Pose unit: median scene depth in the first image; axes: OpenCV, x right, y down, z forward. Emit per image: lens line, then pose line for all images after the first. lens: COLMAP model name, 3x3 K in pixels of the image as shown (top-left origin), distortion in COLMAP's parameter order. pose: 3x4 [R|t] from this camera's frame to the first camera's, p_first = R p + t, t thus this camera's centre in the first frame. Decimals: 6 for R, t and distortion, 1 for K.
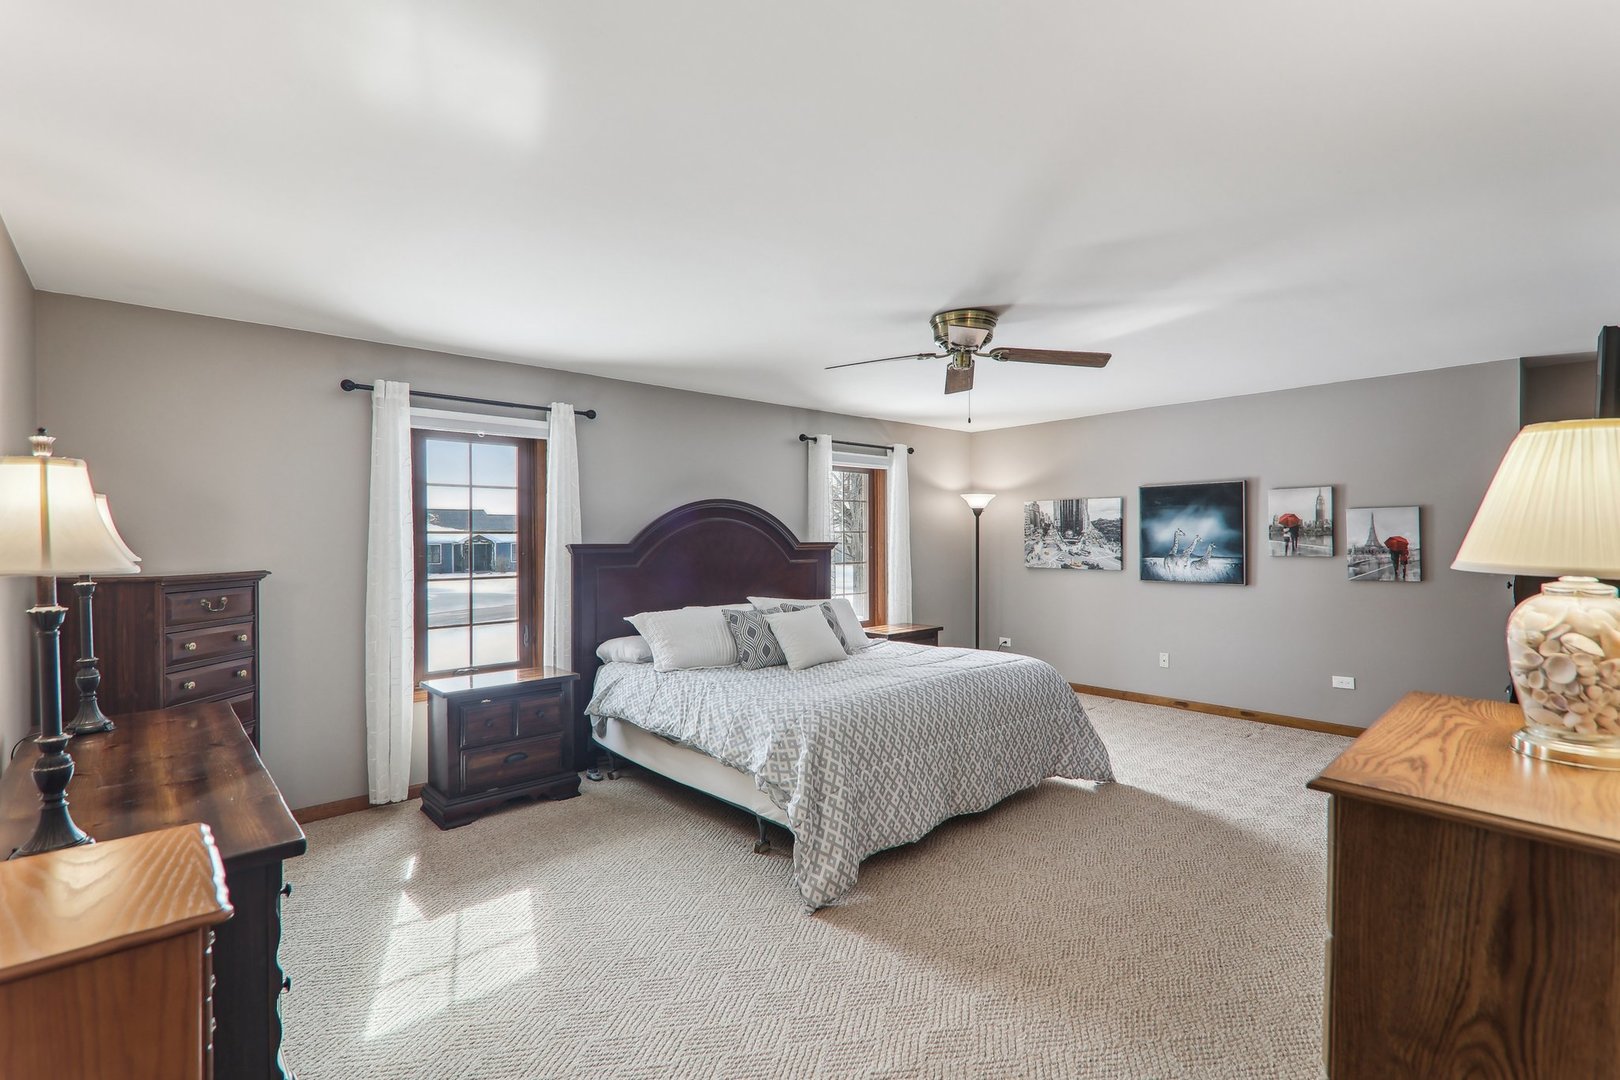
lens RADIAL K [[735.7, 0, 808.5], [0, 735.7, 533.5], [0, 0, 1]] dist [0.025683, -0.009991]
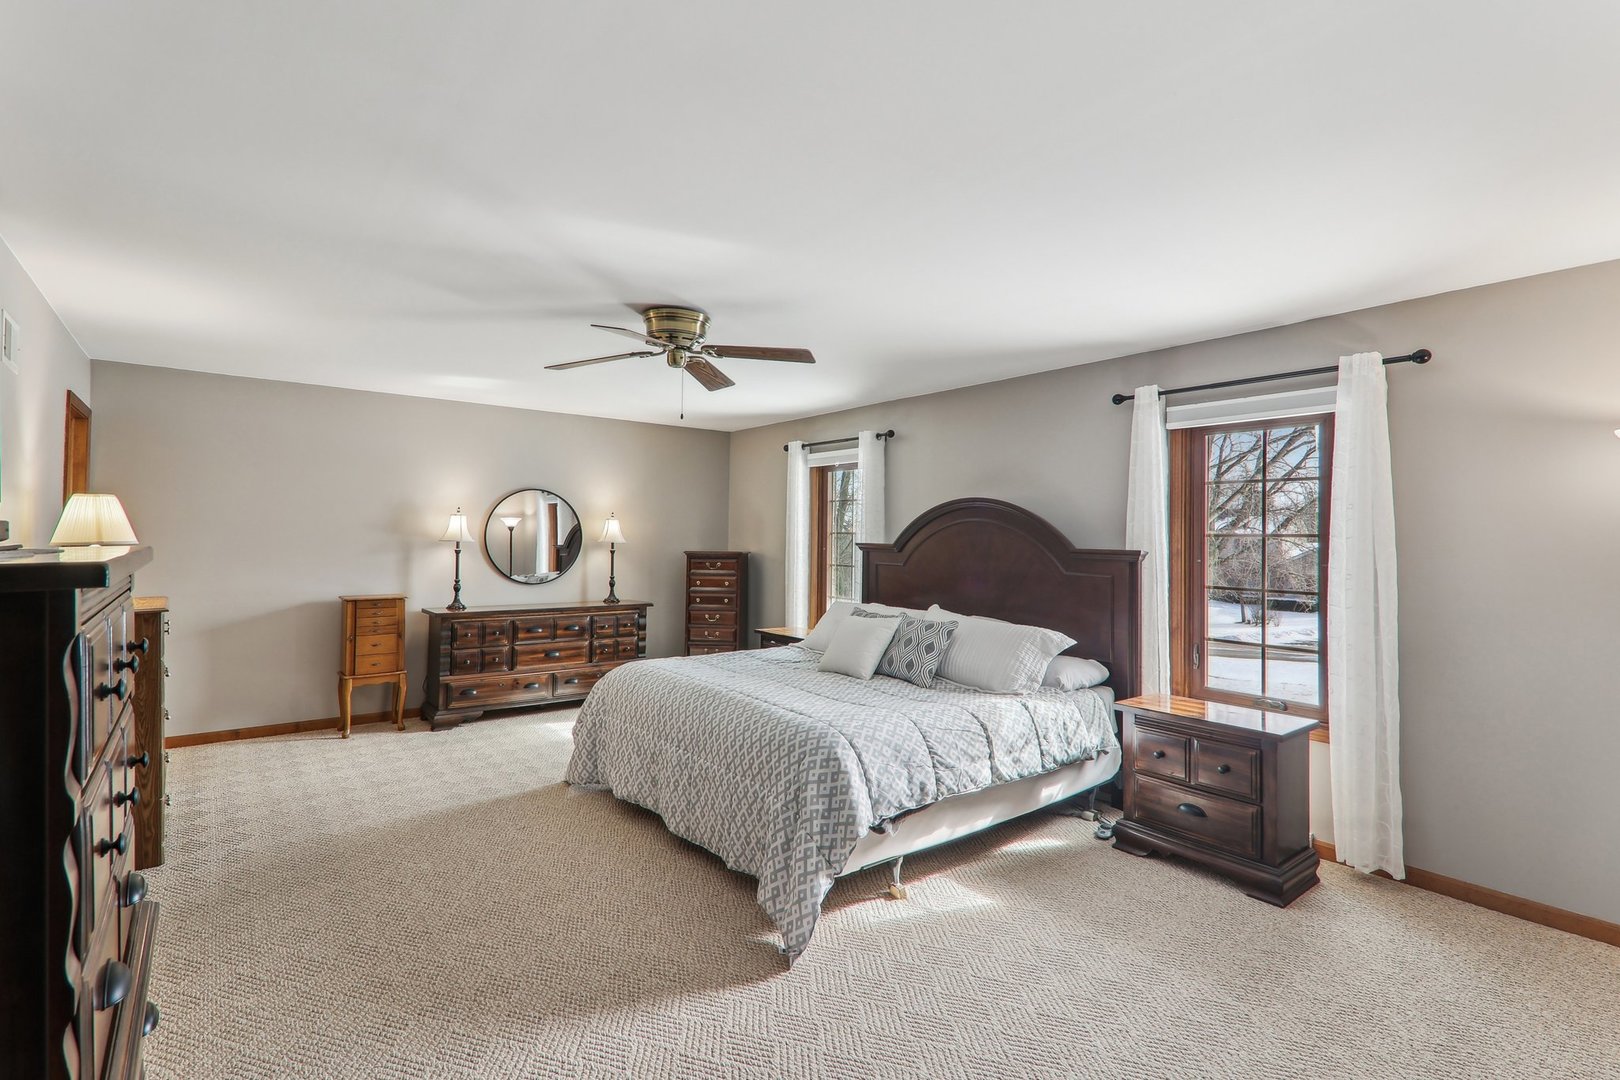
lens RADIAL K [[735.7, 0, 808.5], [0, 735.7, 533.5], [0, 0, 1]] dist [0.025683, -0.009991]
pose [[-0.083864, 0.020199, -0.996272, 0.783225], [0.004101, 0.999793, 0.019925, -0.023736], [0.996469, -0.002415, -0.083930, 0.861875]]
